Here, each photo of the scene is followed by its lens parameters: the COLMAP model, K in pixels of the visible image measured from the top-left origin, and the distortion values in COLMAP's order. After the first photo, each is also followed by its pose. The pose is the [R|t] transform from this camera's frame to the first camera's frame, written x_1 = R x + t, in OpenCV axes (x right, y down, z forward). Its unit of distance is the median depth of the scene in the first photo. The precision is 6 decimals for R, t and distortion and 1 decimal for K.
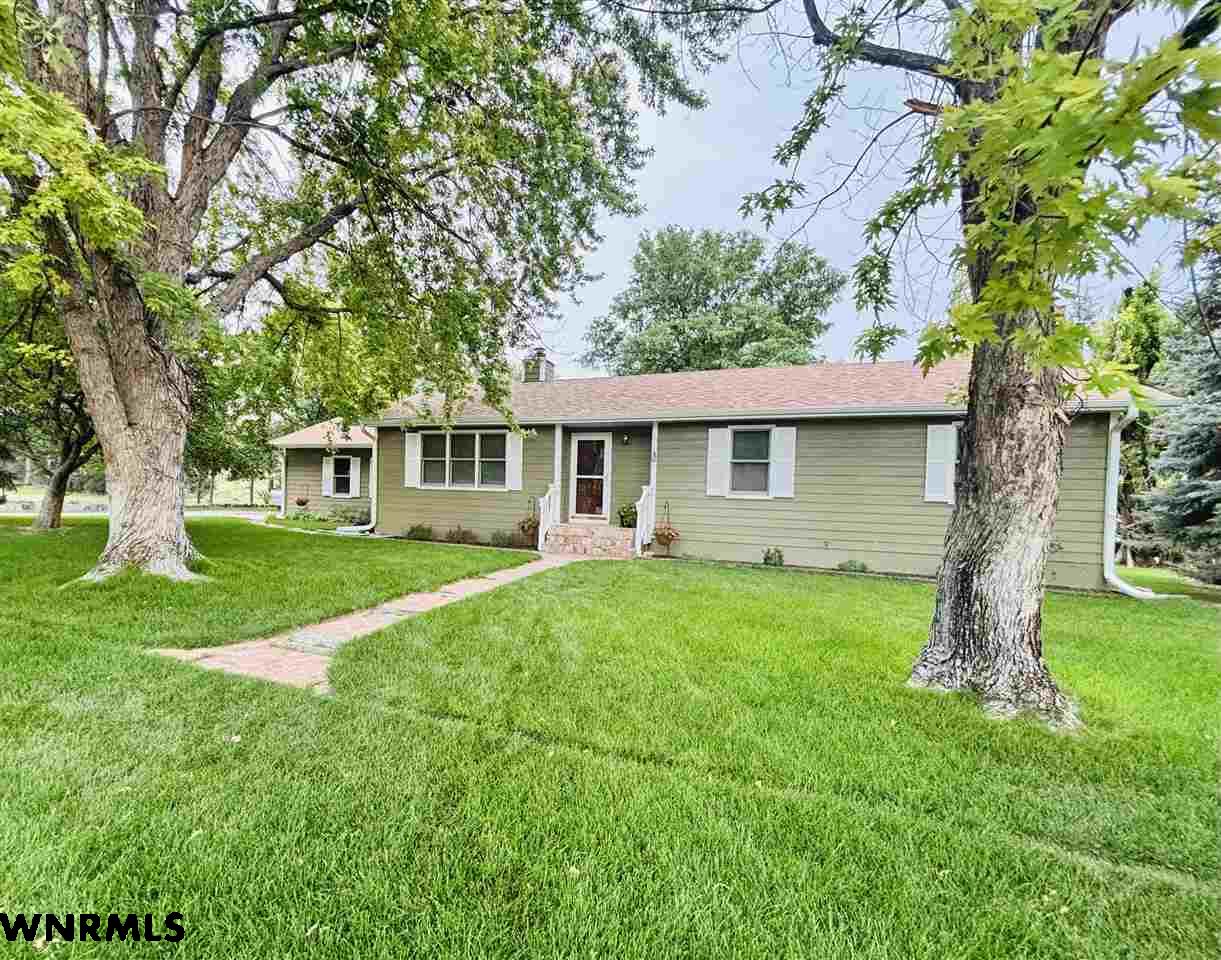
lens RADIAL K [[552.9, 0, 601.9], [0, 552.9, 486.4], [0, 0, 1]] dist [-0.003205, -0.000005]
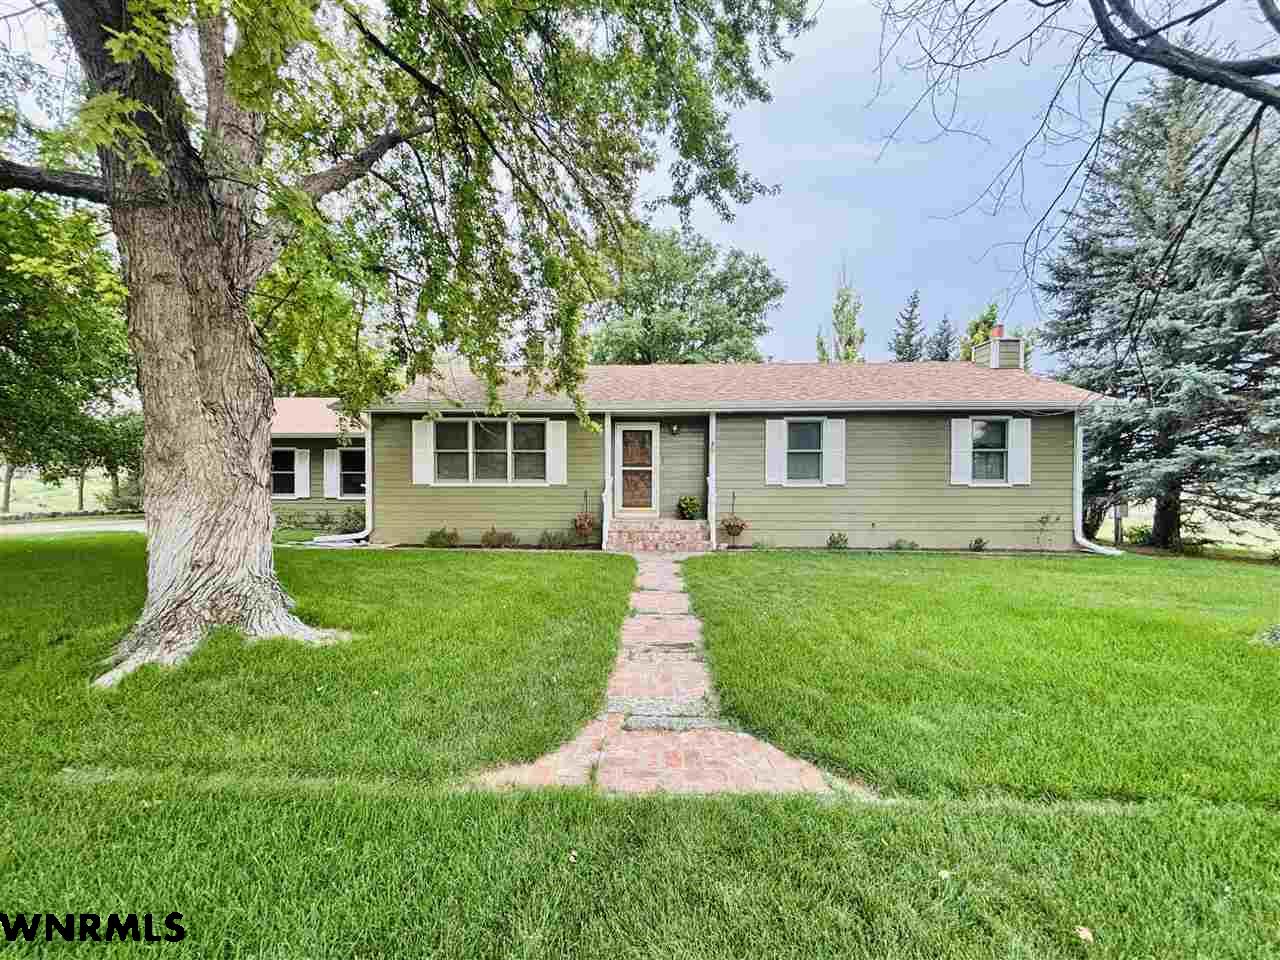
lens RADIAL K [[516.2, 0, 641.6], [0, 516.2, 474.8], [0, 0, 1]] dist [-0.000051, -0.001159]
pose [[0.941746, -0.022975, 0.335540, -0.317544], [0.022412, 0.999733, 0.005551, -0.011174], [-0.335578, 0.002292, 0.942010, 0.158737]]
